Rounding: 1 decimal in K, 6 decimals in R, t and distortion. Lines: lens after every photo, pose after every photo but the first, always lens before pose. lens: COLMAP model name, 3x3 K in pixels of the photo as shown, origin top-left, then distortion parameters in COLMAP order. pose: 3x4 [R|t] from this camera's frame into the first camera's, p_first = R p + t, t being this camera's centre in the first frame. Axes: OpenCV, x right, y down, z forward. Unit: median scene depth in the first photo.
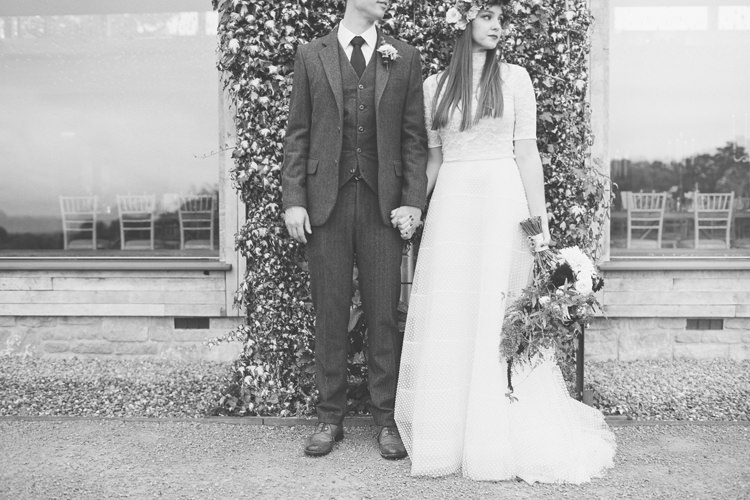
lens RADIAL K [[753.9, 0, 386.2], [0, 753.9, 247.0], [0, 0, 1]] dist [-0.090614, 0.171524]
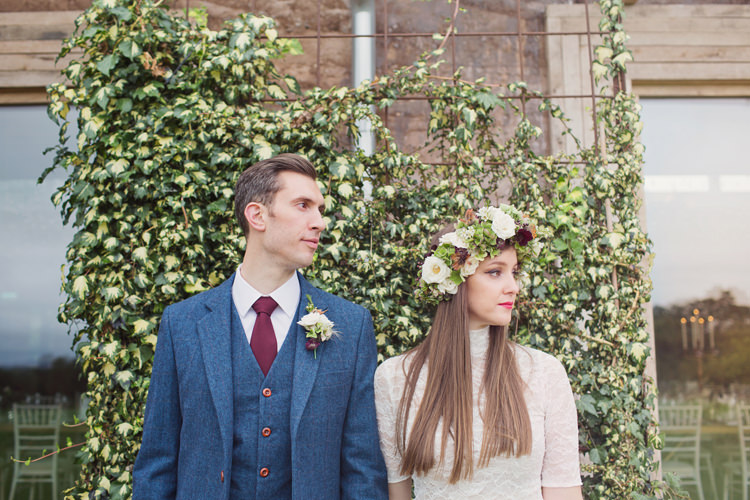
lens RADIAL K [[753.9, 0, 386.2], [0, 753.9, 247.0], [0, 0, 1]] dist [-0.090614, 0.171524]
pose [[0.999776, 0.003018, 0.020946, 0.037102], [0.000853, 0.983224, -0.182400, -0.188346], [-0.021145, 0.182377, 0.983001, 0.377781]]
